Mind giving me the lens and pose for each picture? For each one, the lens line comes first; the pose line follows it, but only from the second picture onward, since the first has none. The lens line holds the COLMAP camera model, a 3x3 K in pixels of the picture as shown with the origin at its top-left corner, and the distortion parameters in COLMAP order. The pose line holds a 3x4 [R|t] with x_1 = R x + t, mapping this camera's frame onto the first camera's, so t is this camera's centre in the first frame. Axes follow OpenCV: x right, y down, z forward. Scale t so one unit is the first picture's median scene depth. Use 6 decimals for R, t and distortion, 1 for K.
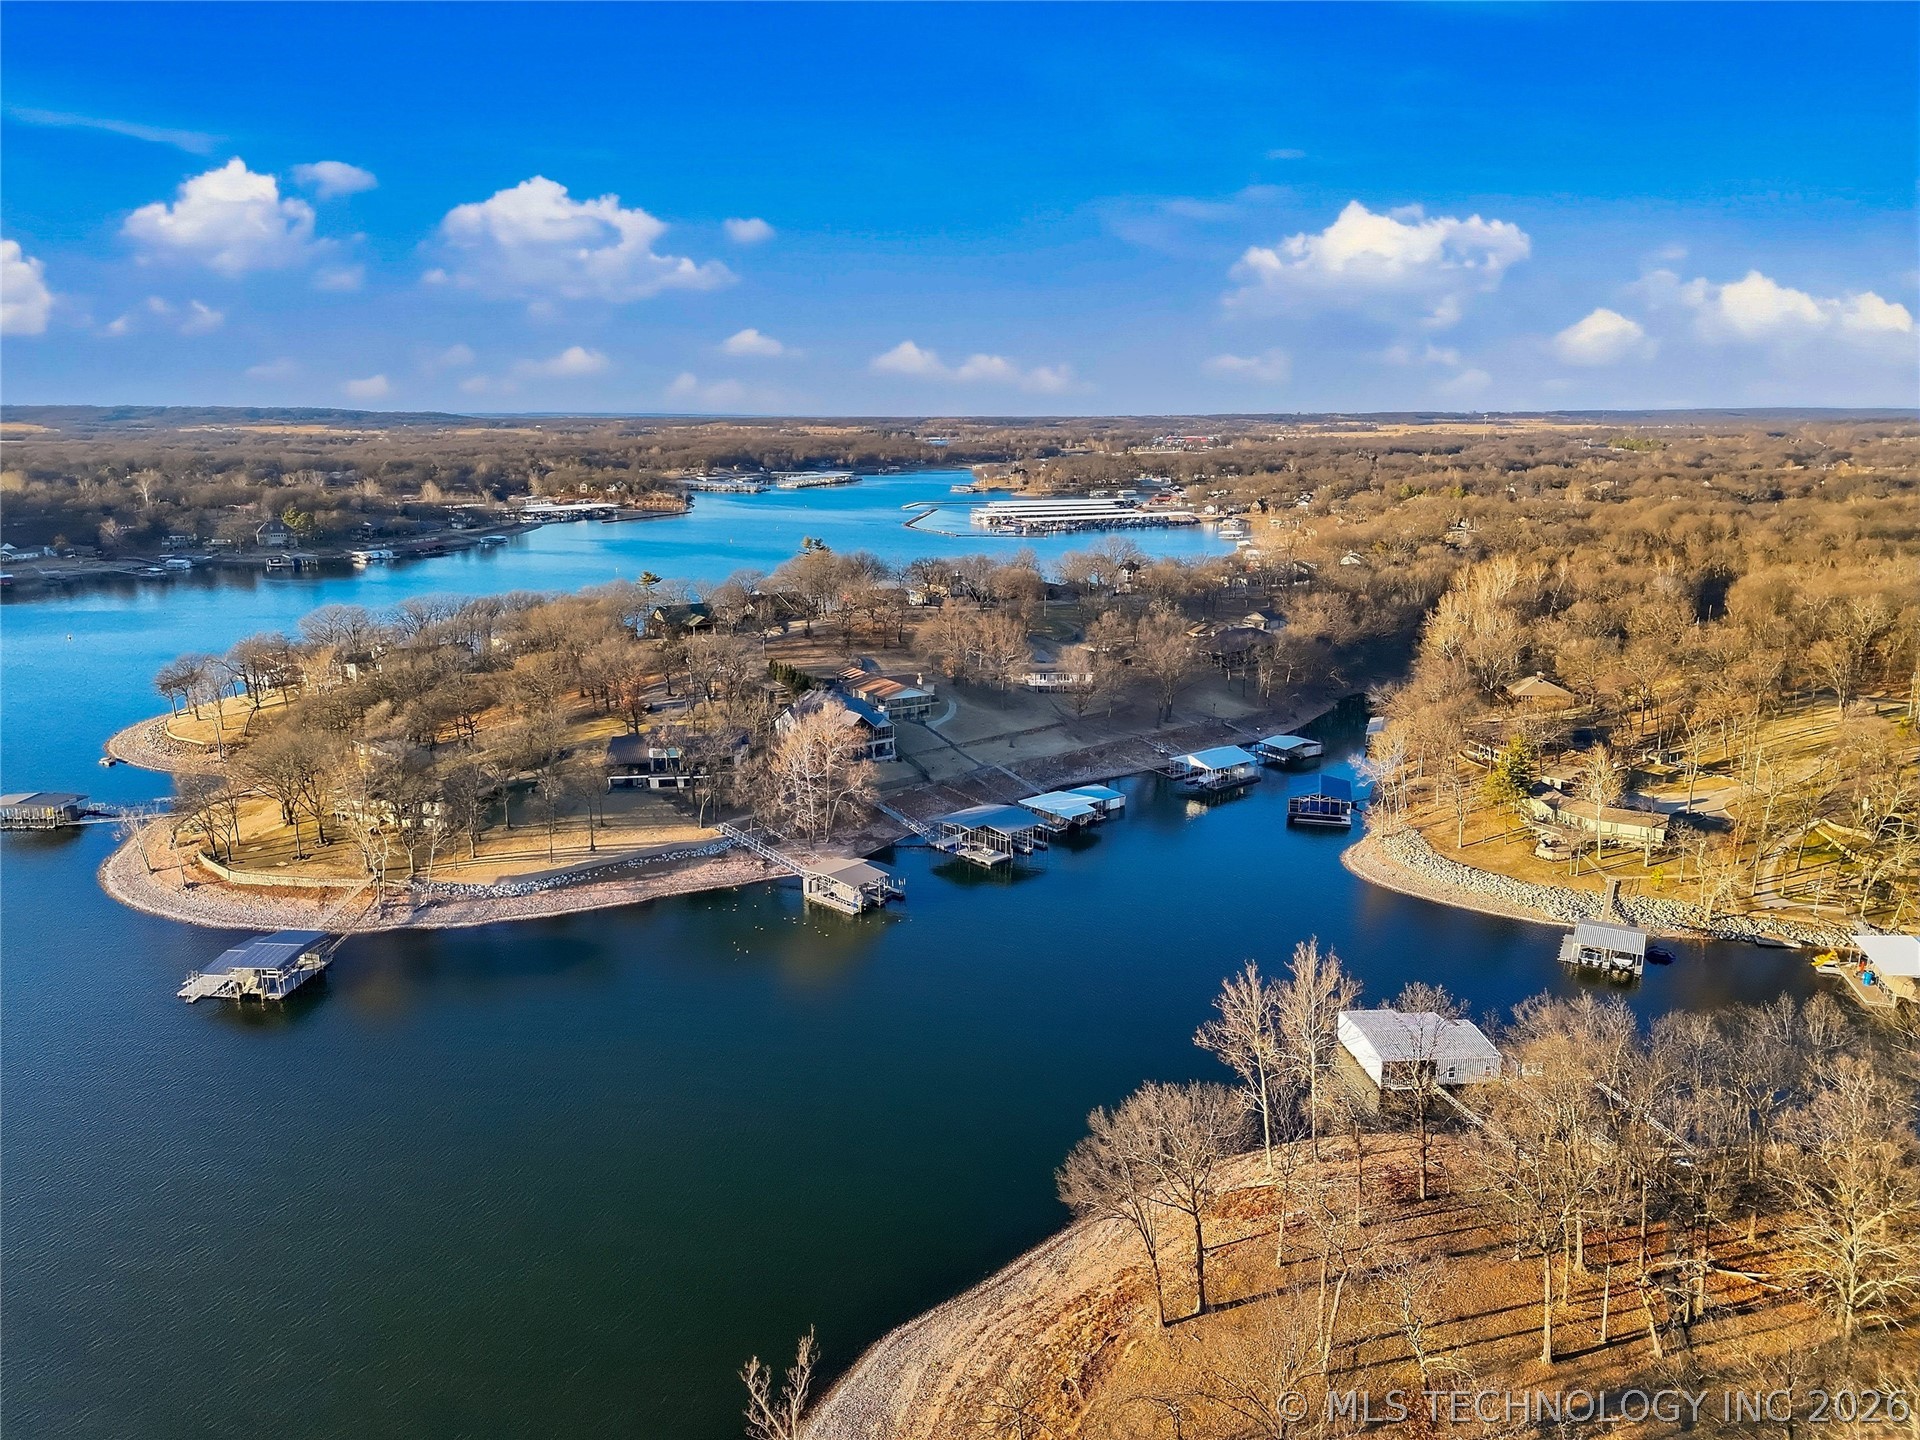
lens RADIAL K [[1332.8, 0, 964.9], [0, 1332.8, 727.5], [0, 0, 1]] dist [0.073537, -0.057088]
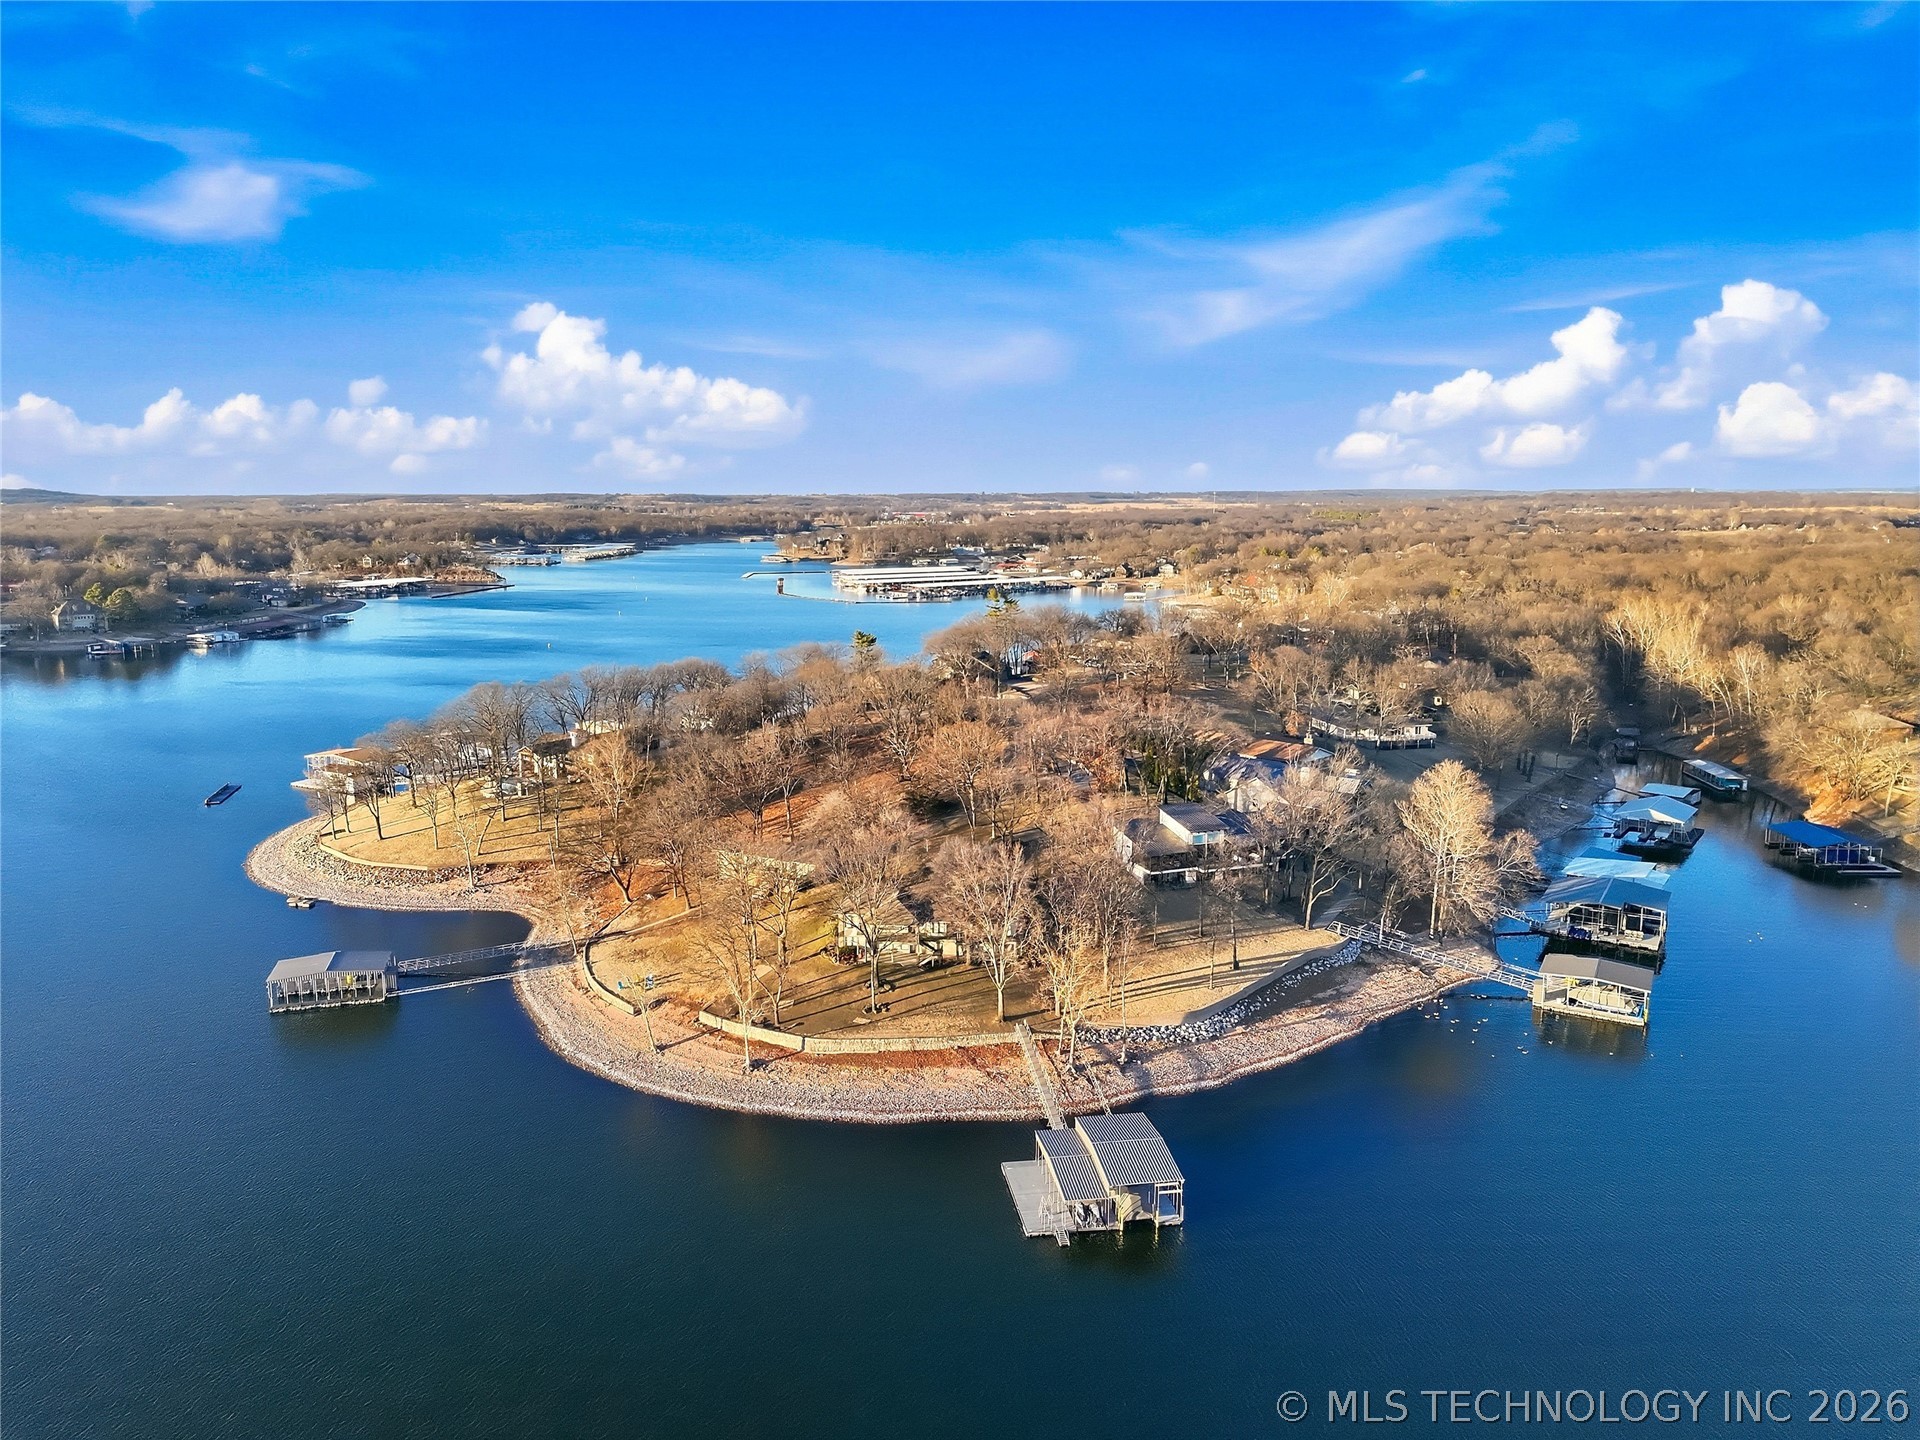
lens RADIAL K [[1332.8, 0, 964.9], [0, 1332.8, 727.5], [0, 0, 1]] dist [0.073537, -0.057088]
pose [[0.972102, -0.041478, 0.230860, -0.129338], [0.054456, 0.997257, -0.050127, -0.003670], [-0.228148, 0.061300, 0.971695, 0.059539]]
